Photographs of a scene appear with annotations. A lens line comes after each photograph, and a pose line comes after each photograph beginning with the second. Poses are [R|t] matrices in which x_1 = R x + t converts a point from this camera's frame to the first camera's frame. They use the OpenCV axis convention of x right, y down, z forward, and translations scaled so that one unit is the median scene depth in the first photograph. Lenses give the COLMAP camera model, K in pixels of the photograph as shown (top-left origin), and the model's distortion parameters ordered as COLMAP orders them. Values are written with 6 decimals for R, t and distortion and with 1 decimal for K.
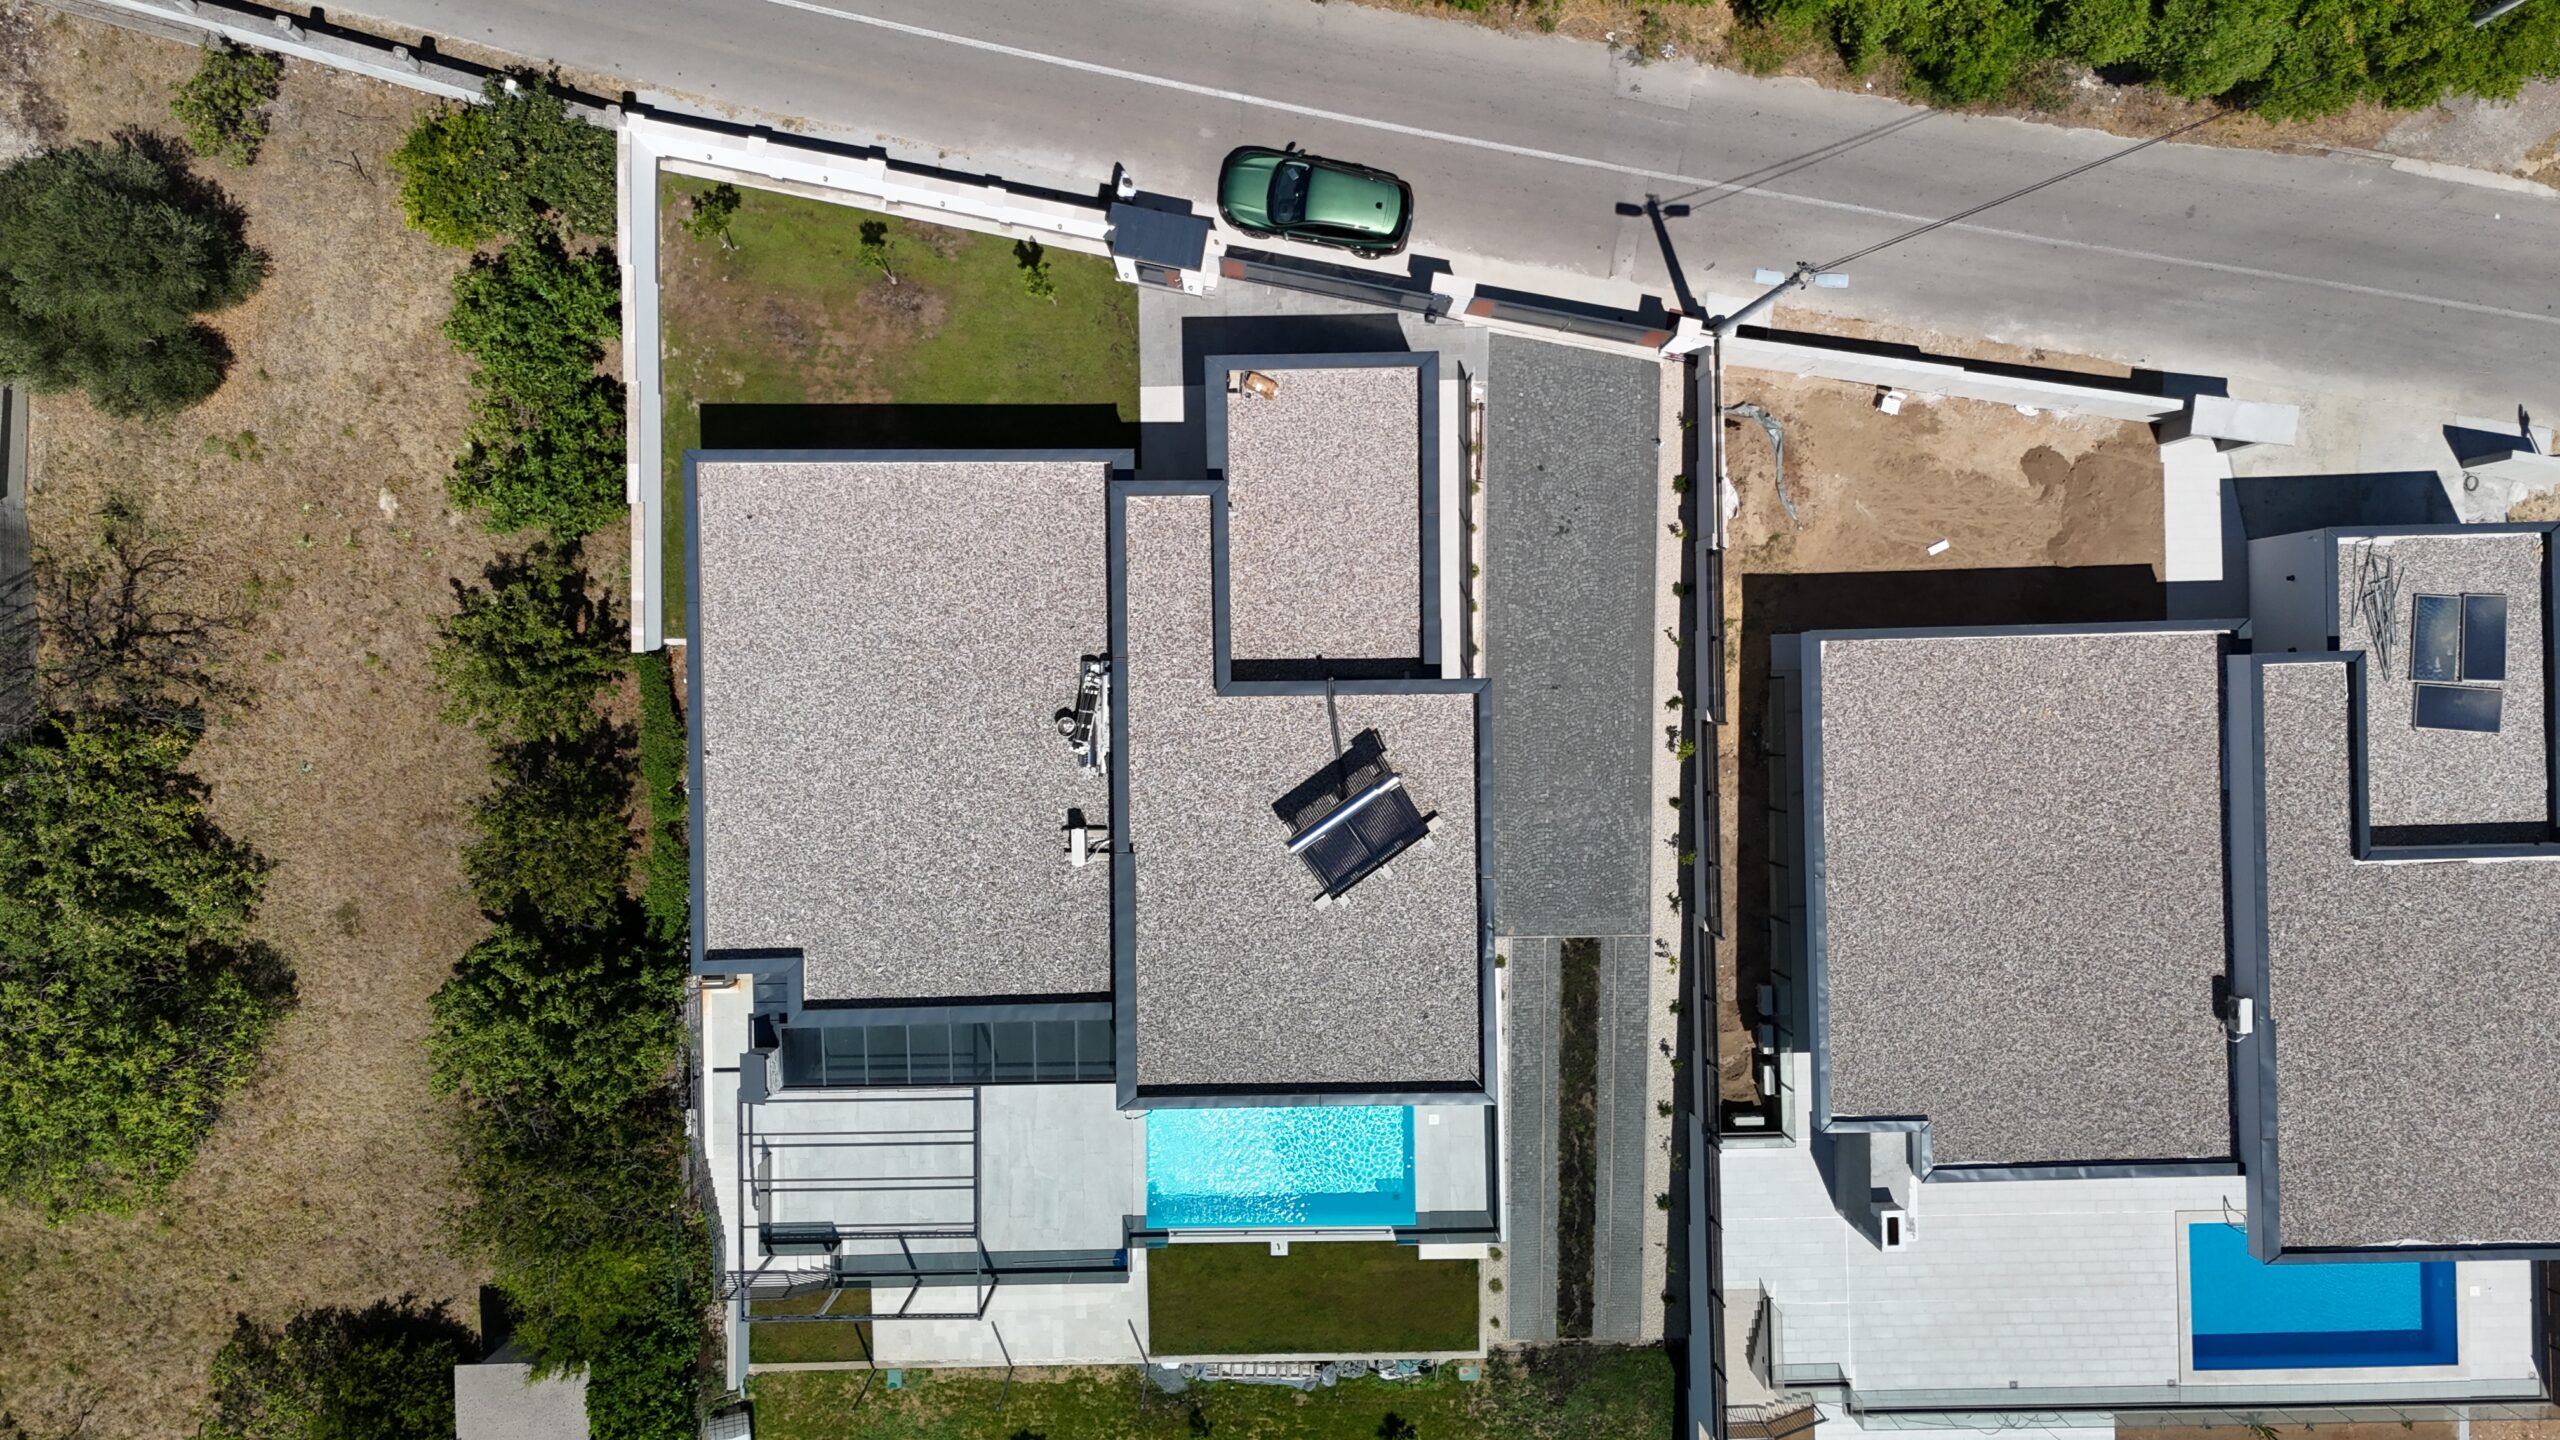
lens RADIAL K [[1863.6, 0, 1280.0], [0, 1863.6, 720.0], [0, 0, 1]] dist [0.041424, -0.006120]
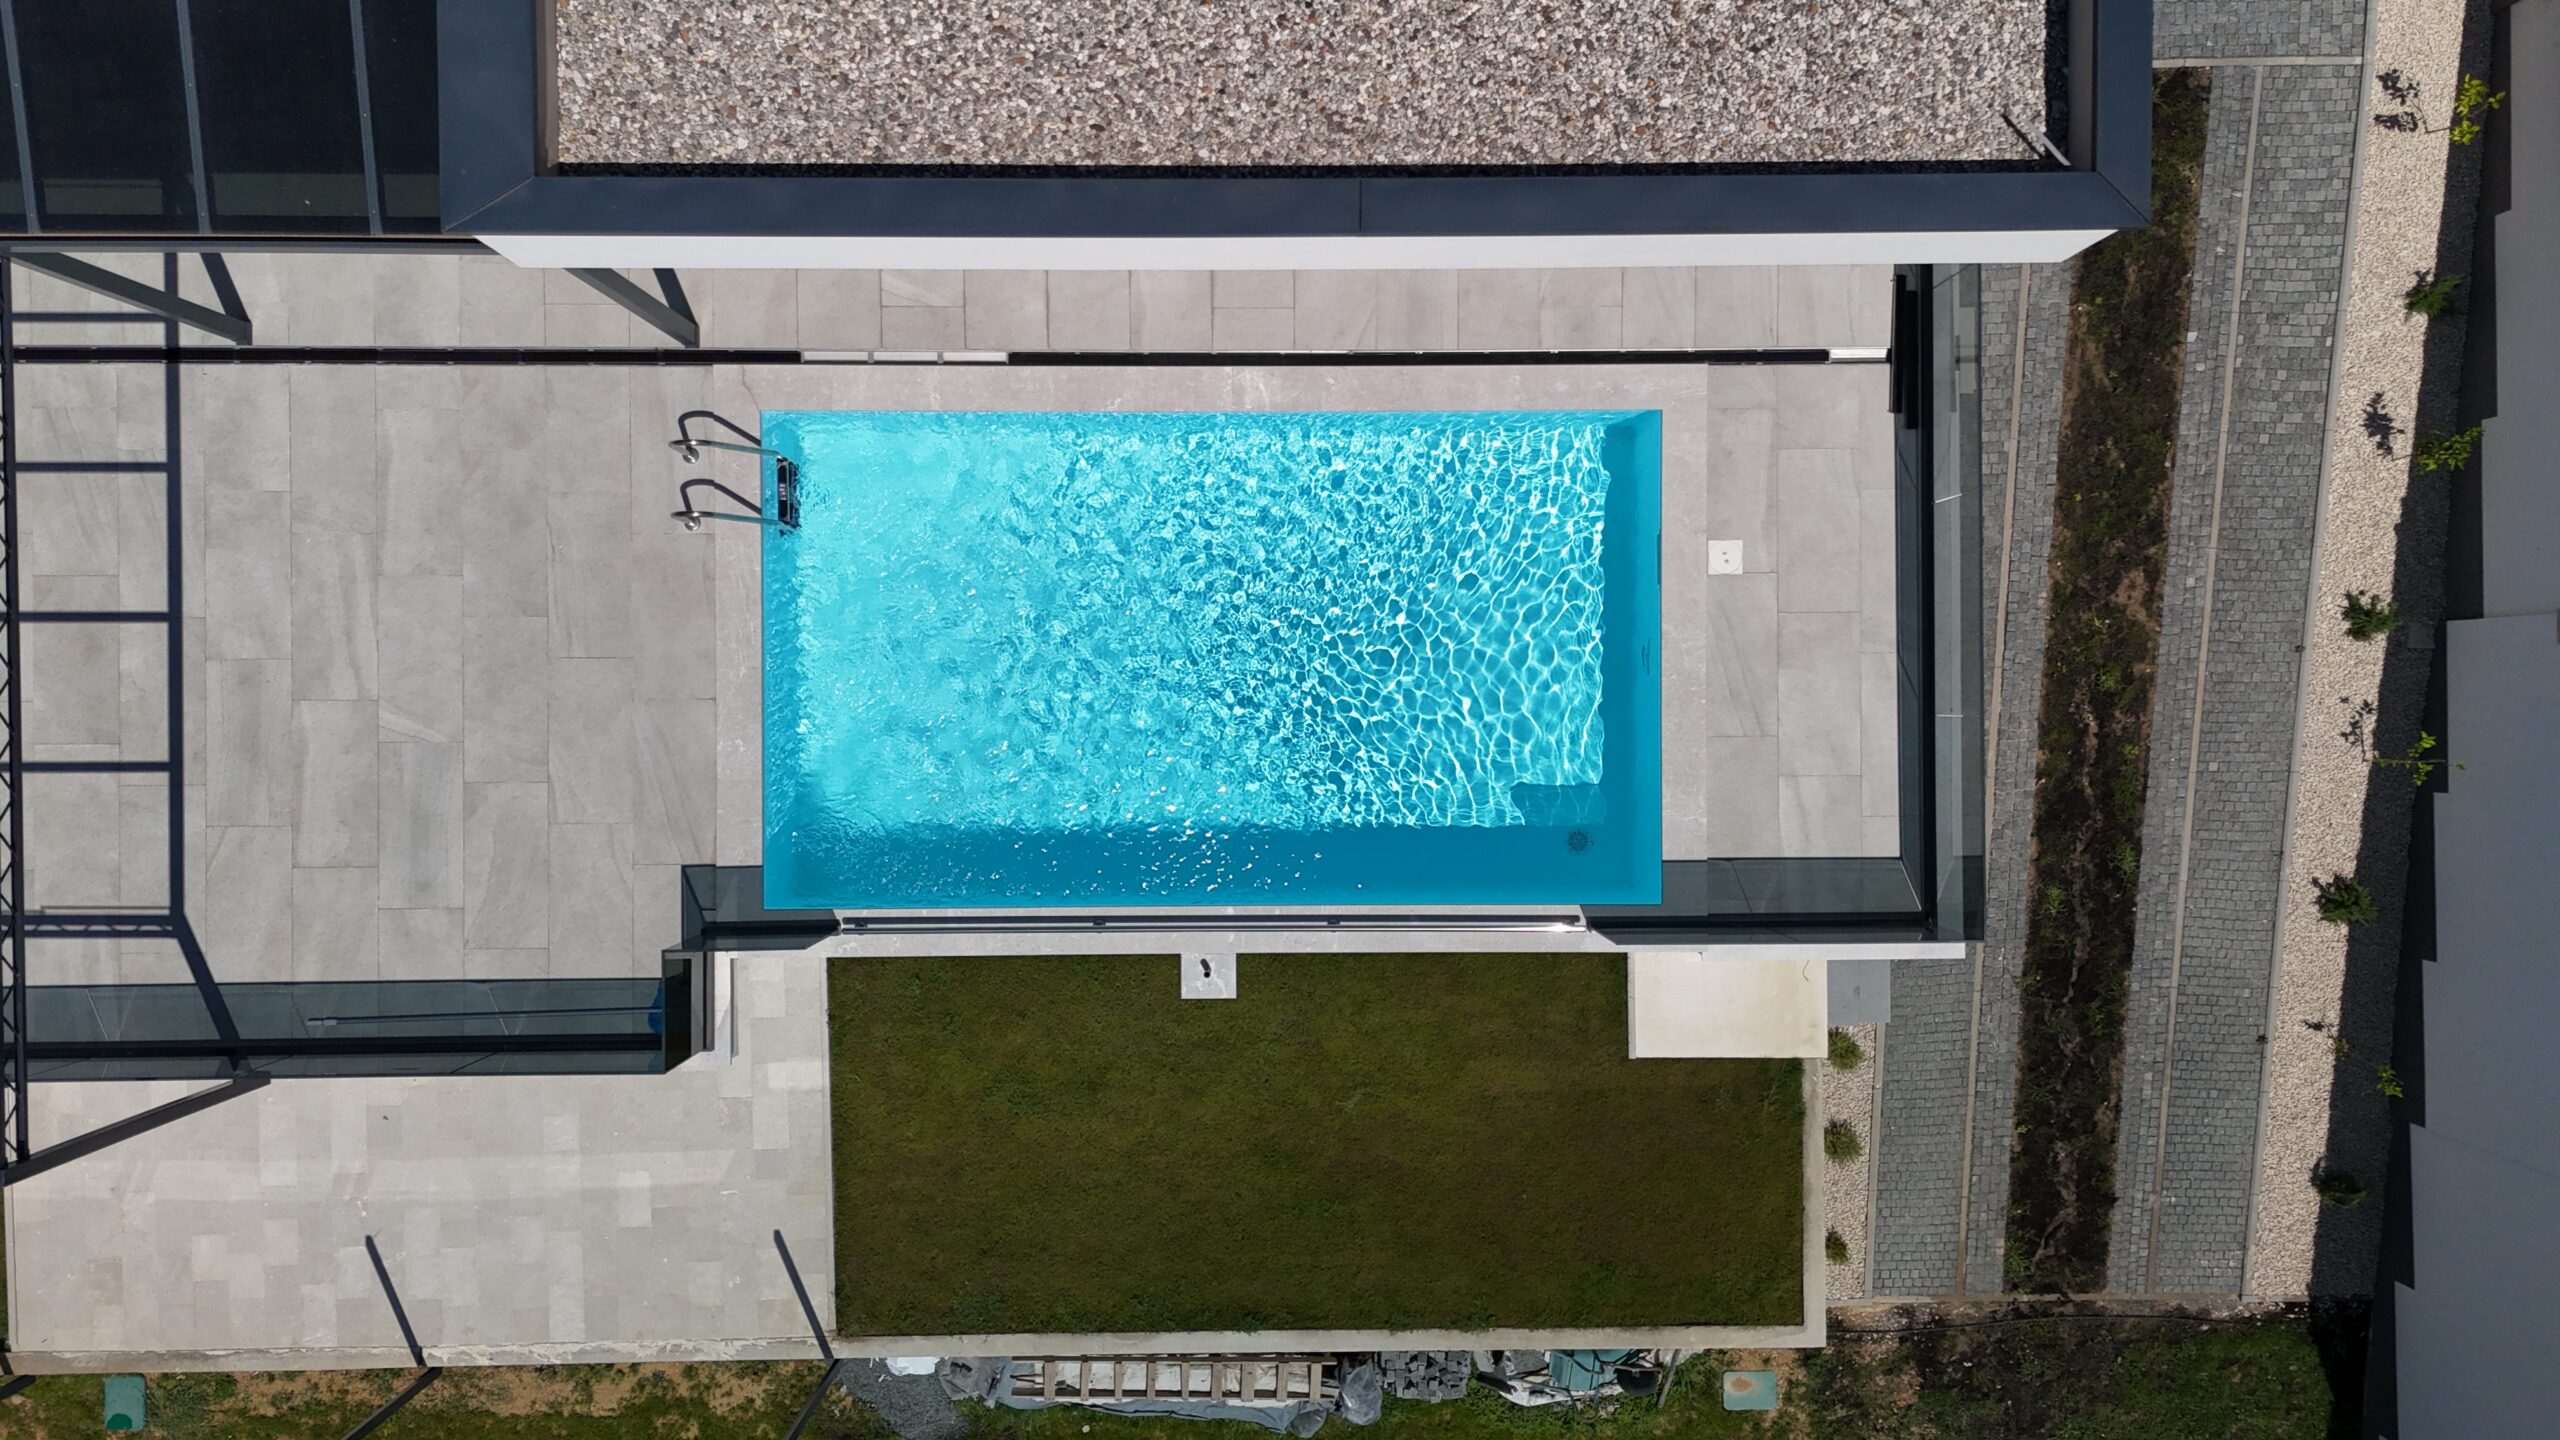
lens RADIAL K [[1863.6, 0, 1280.0], [0, 1863.6, 720.0], [0, 0, 1]] dist [0.041424, -0.006120]
pose [[0.999964, 0.005761, 0.006275, 0.008317], [-0.005789, 0.999974, 0.004384, 0.236546], [-0.006250, -0.004420, 0.999971, 0.691630]]
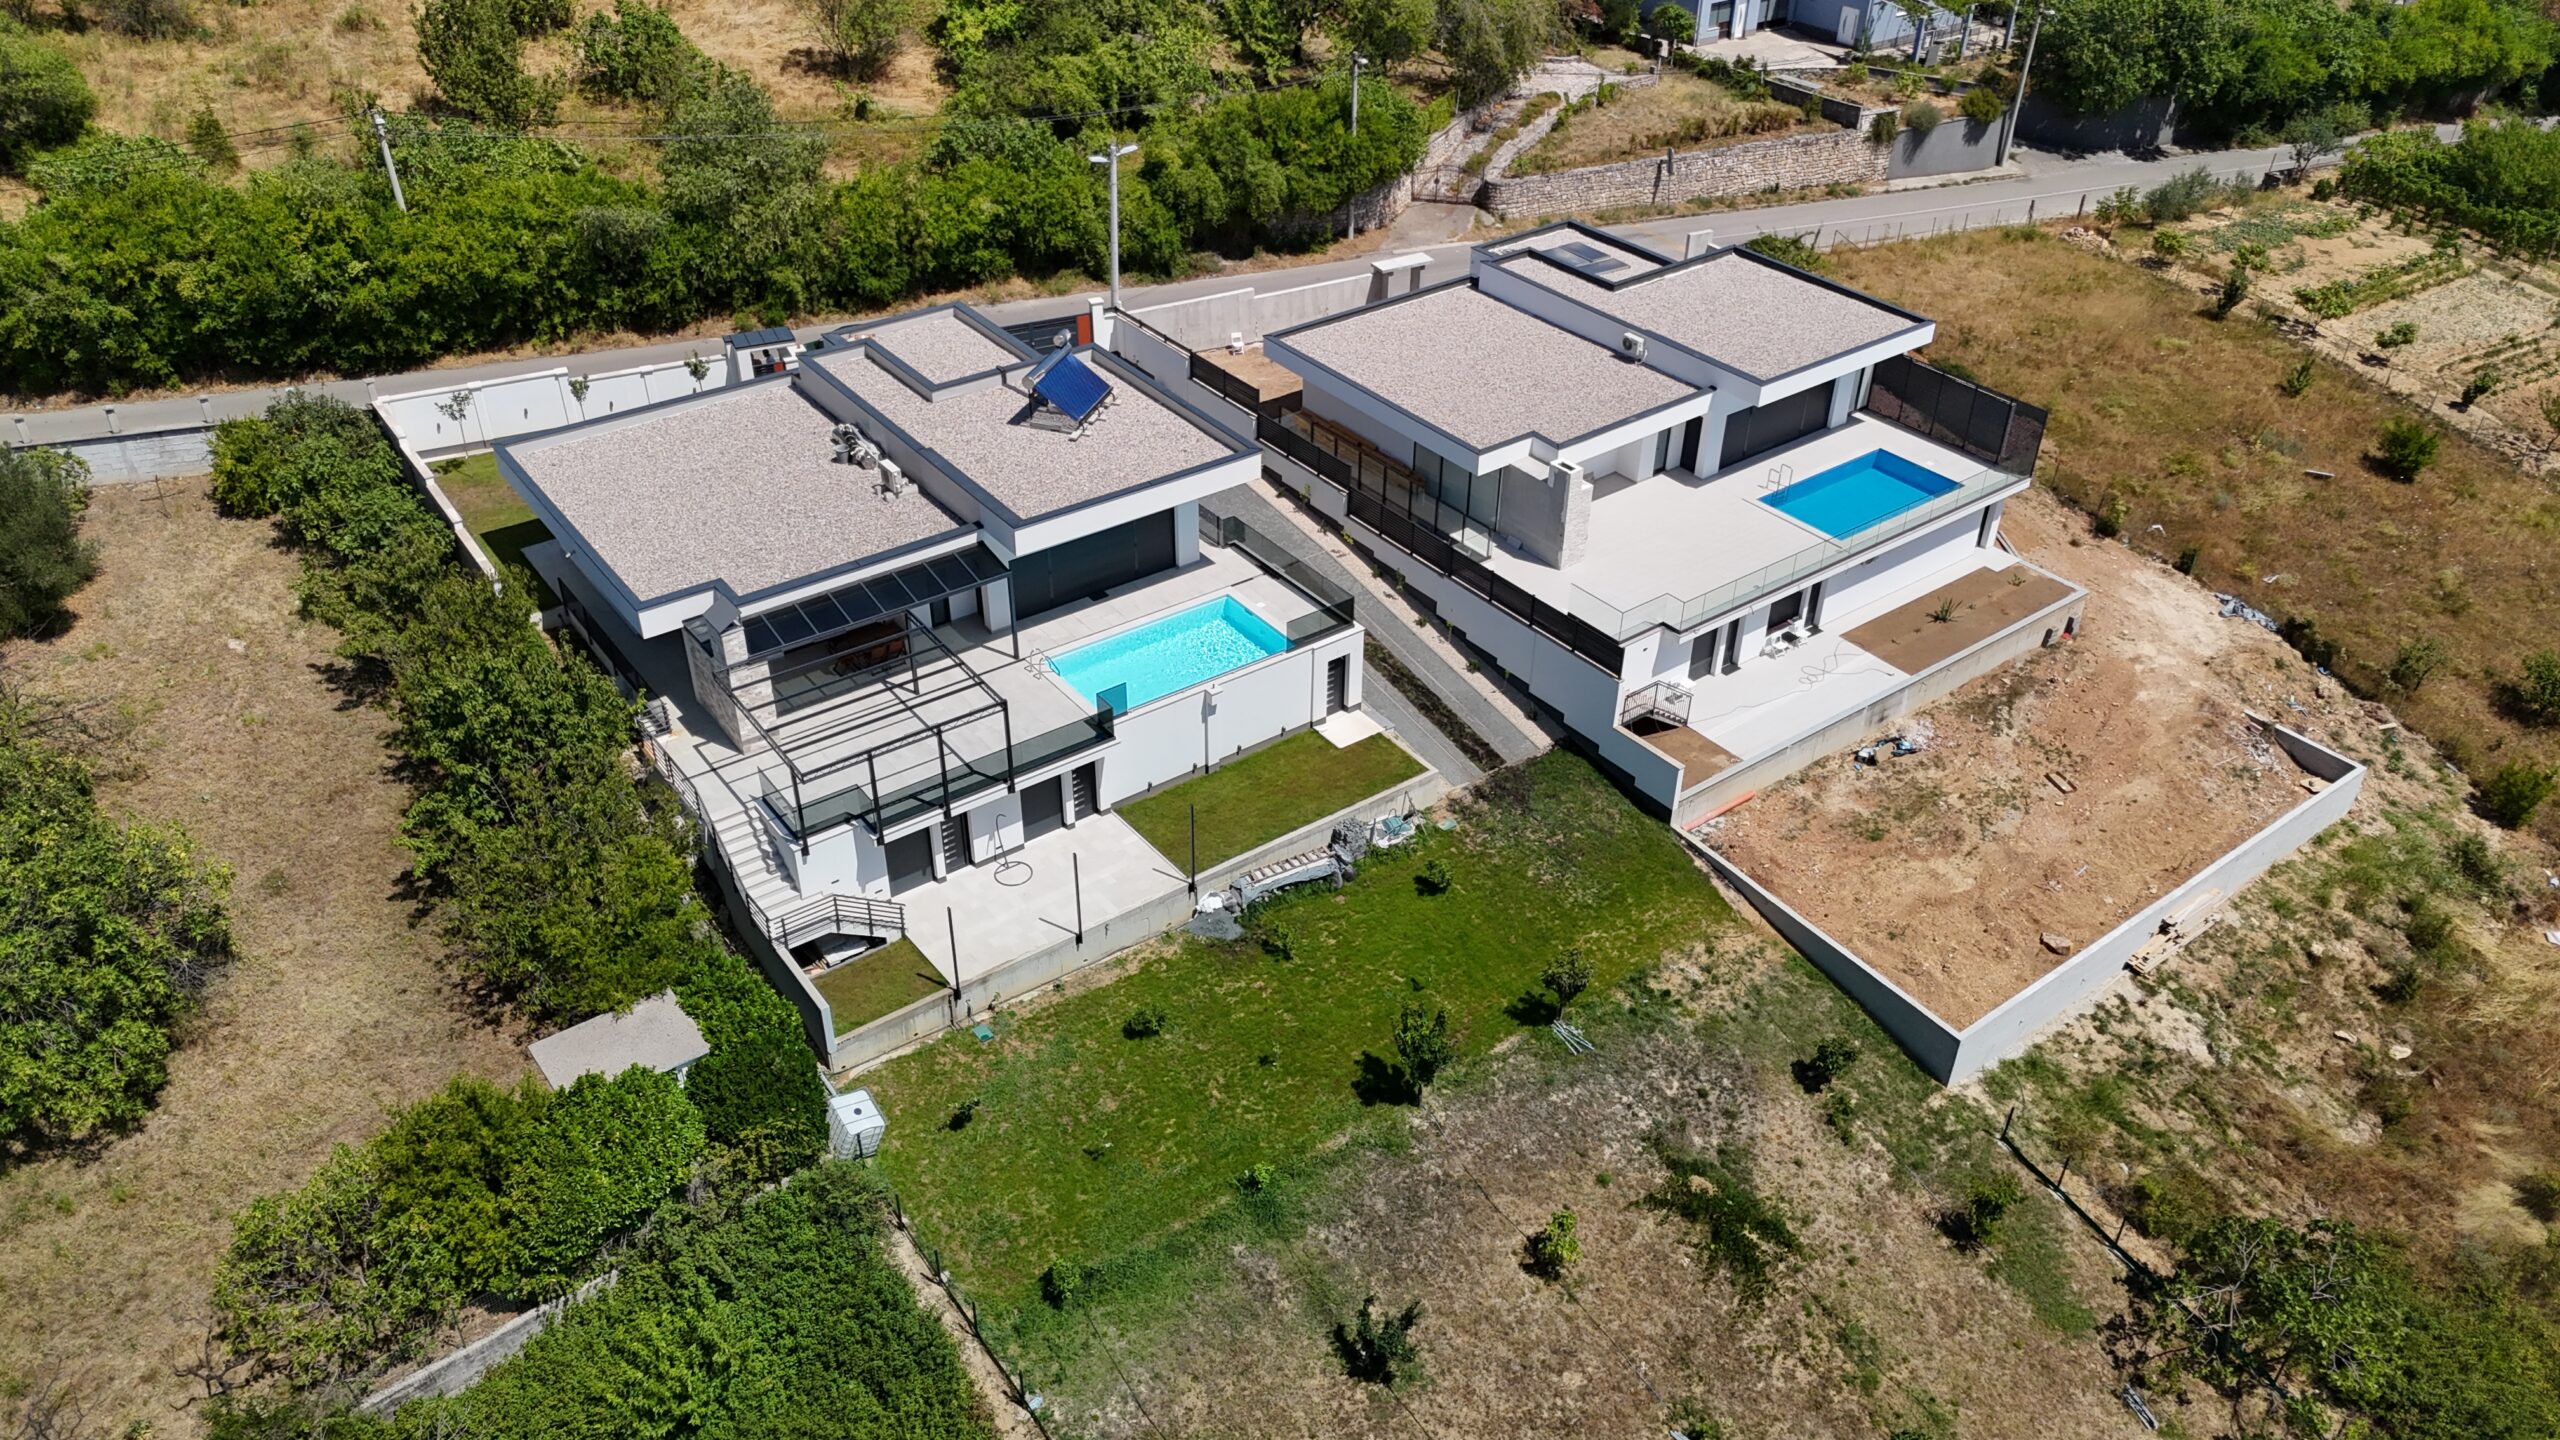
lens RADIAL K [[1871.9, 0, 1280.0], [0, 1871.9, 720.0], [0, 0, 1]] dist [0.103717, -0.100207]
pose [[0.813110, -0.337091, 0.474575, -0.516420], [0.582033, 0.457545, -0.672228, 1.079821], [0.009463, 0.822814, 0.568232, 0.350054]]
